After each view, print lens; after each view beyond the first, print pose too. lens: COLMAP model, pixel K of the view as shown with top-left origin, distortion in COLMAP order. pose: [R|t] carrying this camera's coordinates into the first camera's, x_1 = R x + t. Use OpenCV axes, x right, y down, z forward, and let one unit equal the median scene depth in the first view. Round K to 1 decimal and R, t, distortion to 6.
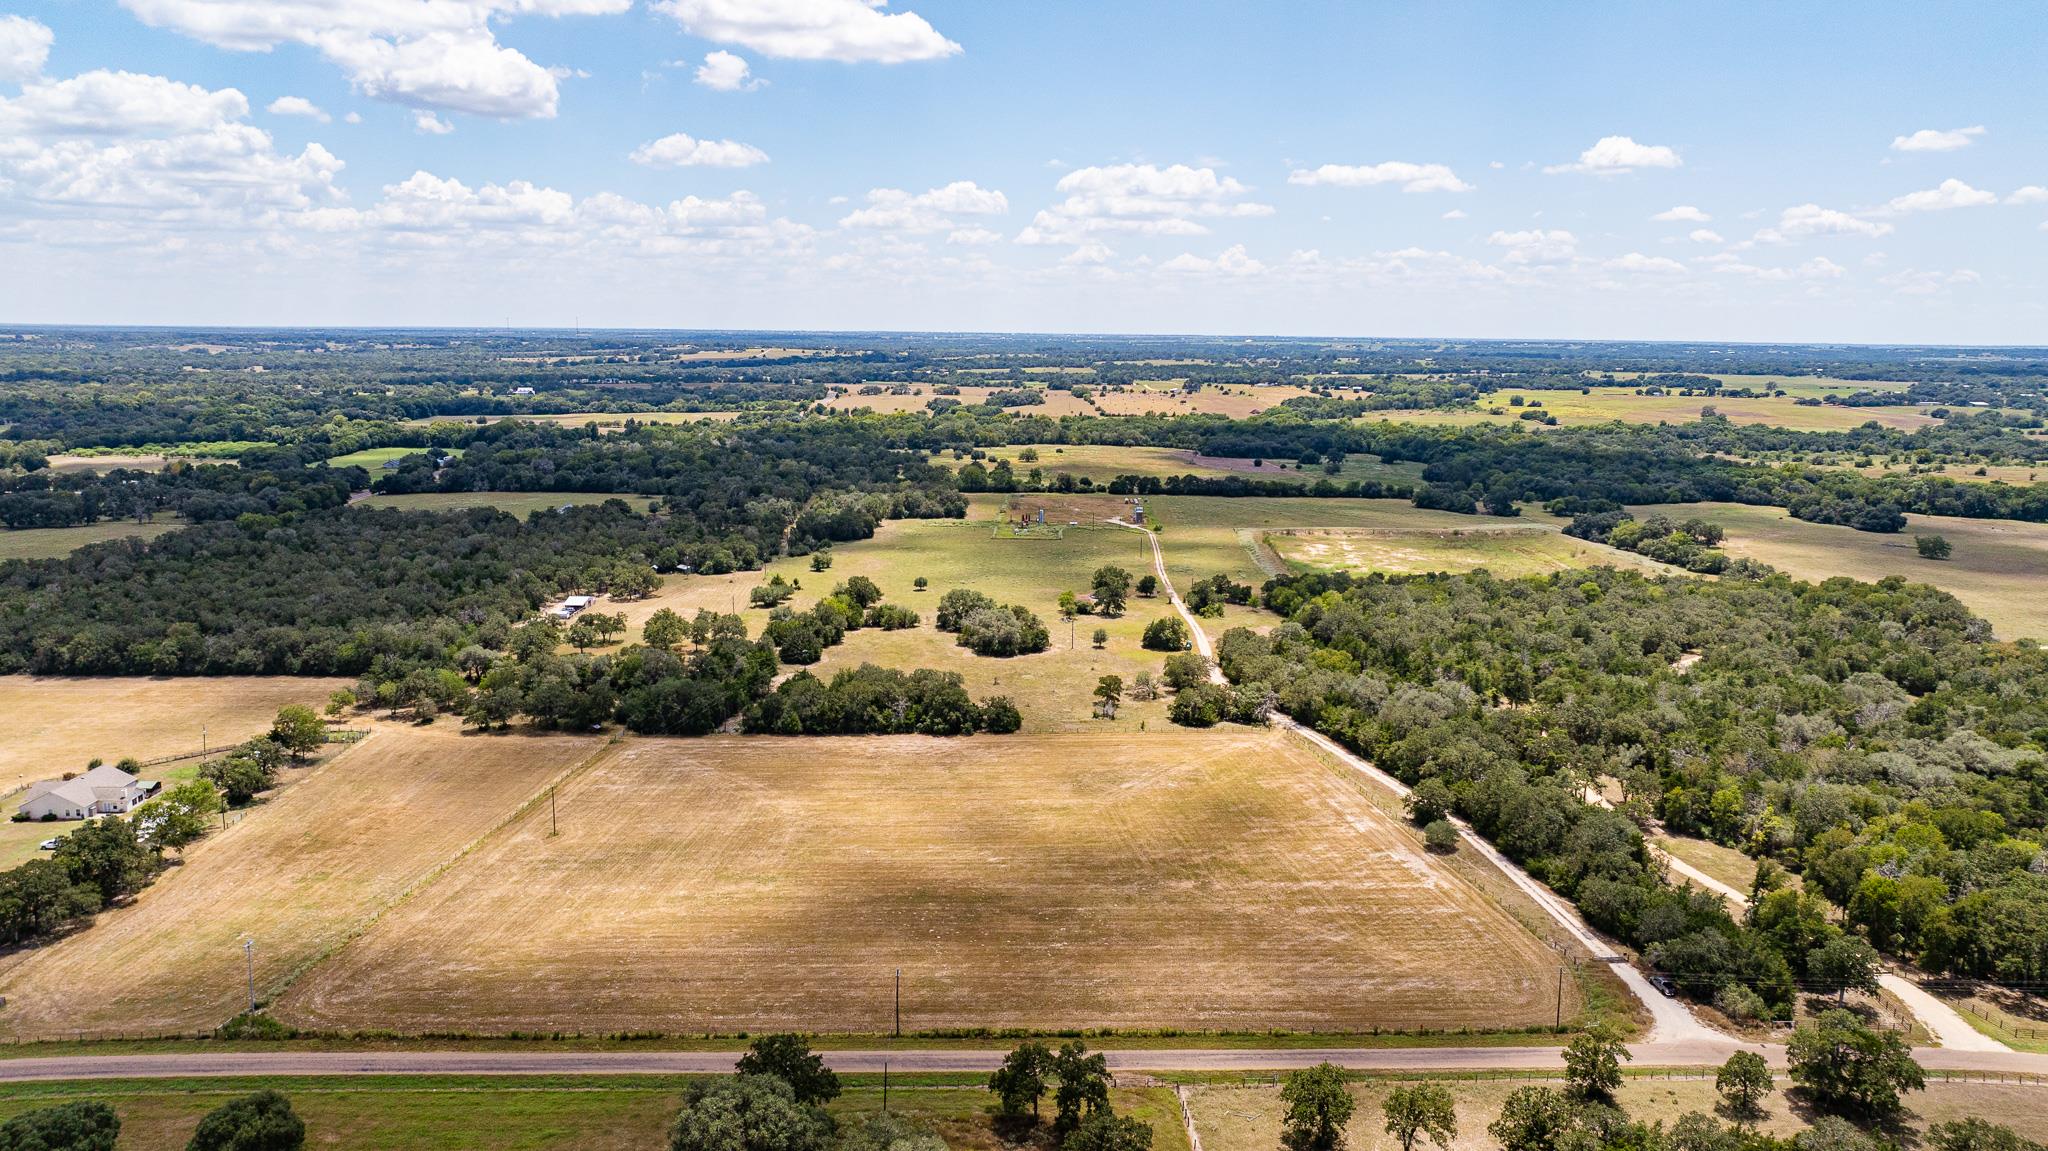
lens RADIAL K [[1442.9, 0, 1024.0], [0, 1442.9, 575.5], [0, 0, 1]] dist [-0.020944, 0.003013]
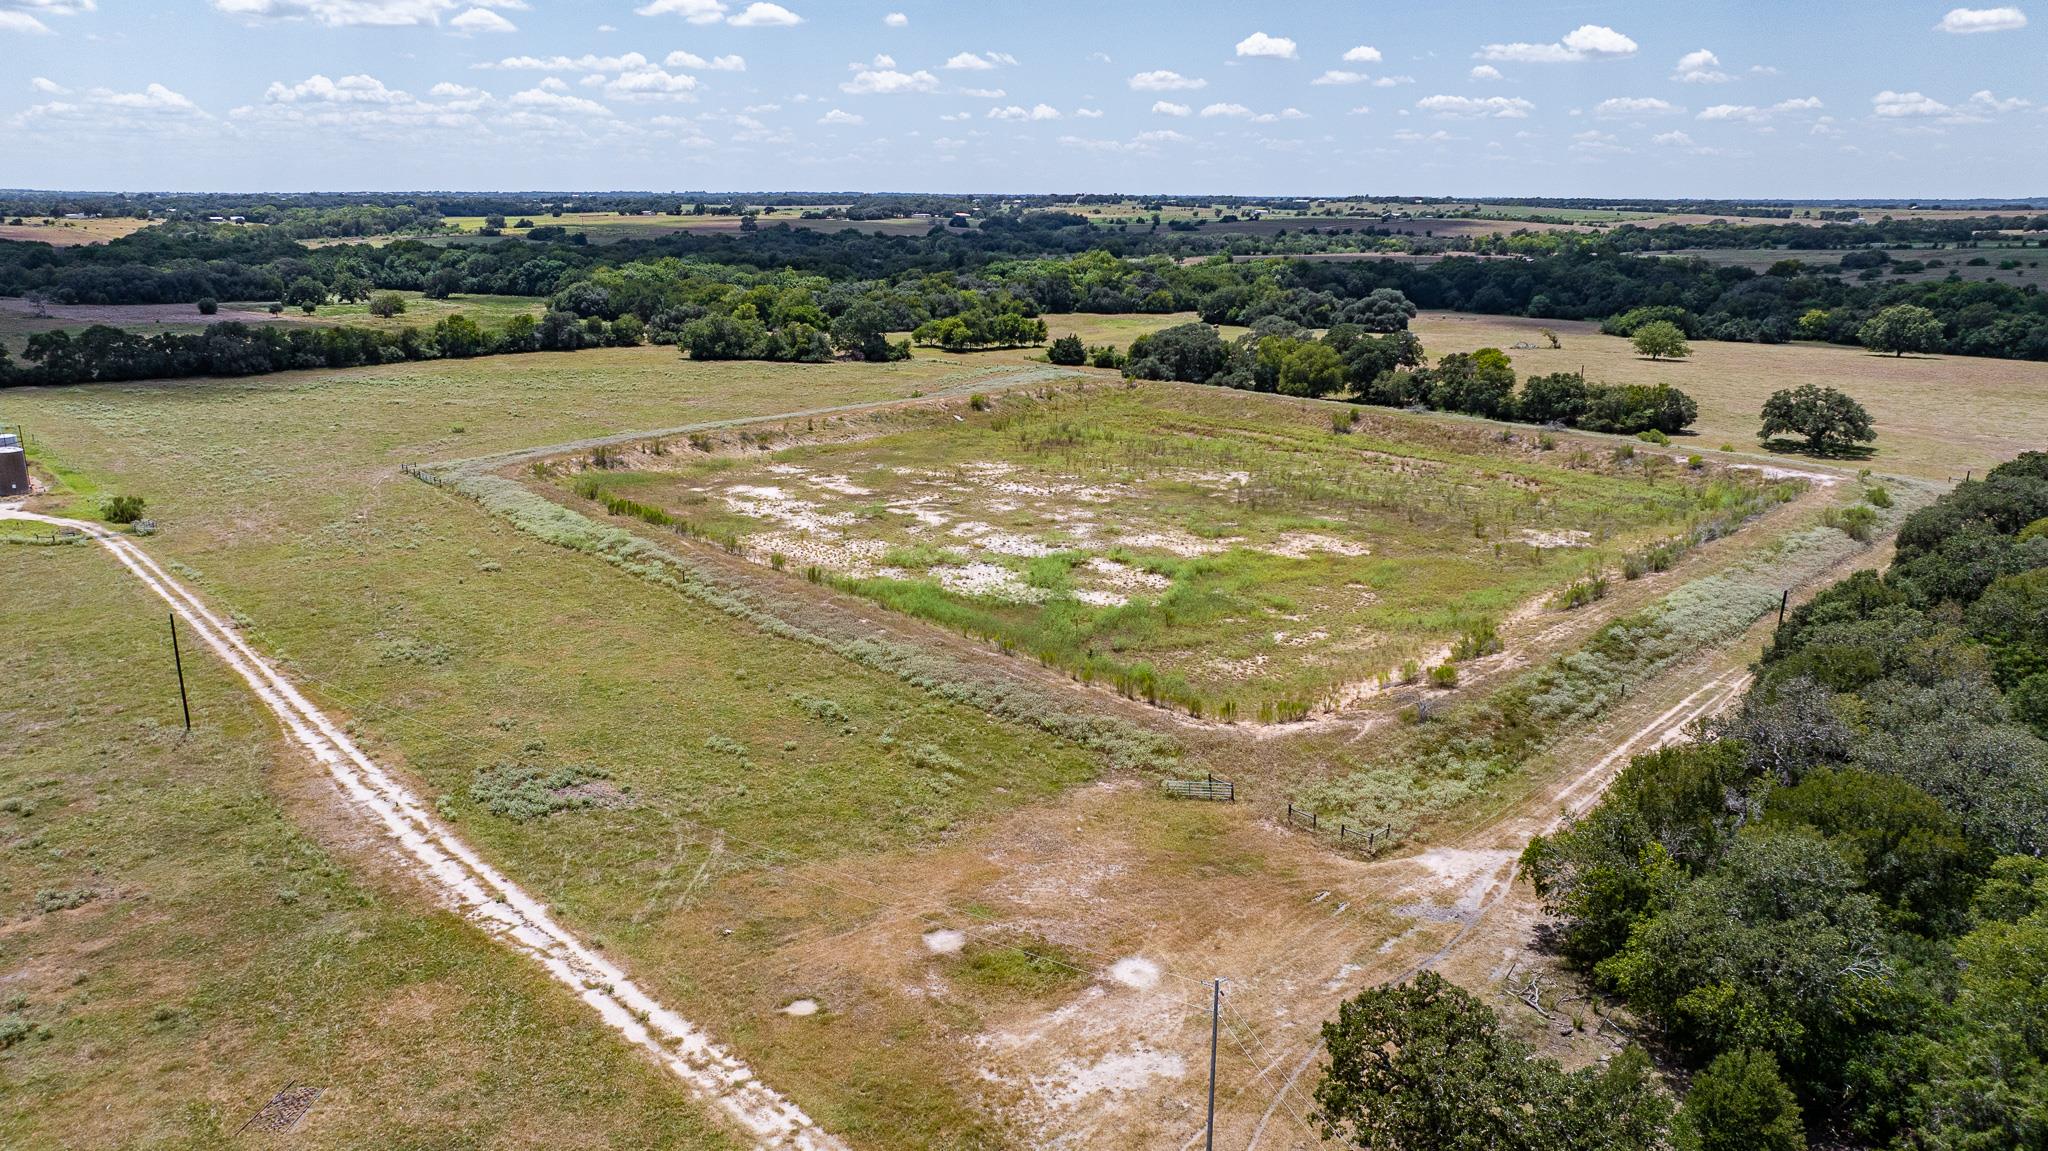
lens RADIAL K [[1444.4, 0, 1024.0], [0, 1444.4, 575.5], [0, 0, 1]] dist [-0.026471, -0.002547]
pose [[0.718433, -0.183018, 0.671087, 0.072541], [0.120404, 0.982922, 0.139164, -0.075612], [-0.685096, -0.019178, 0.728200, 1.434672]]
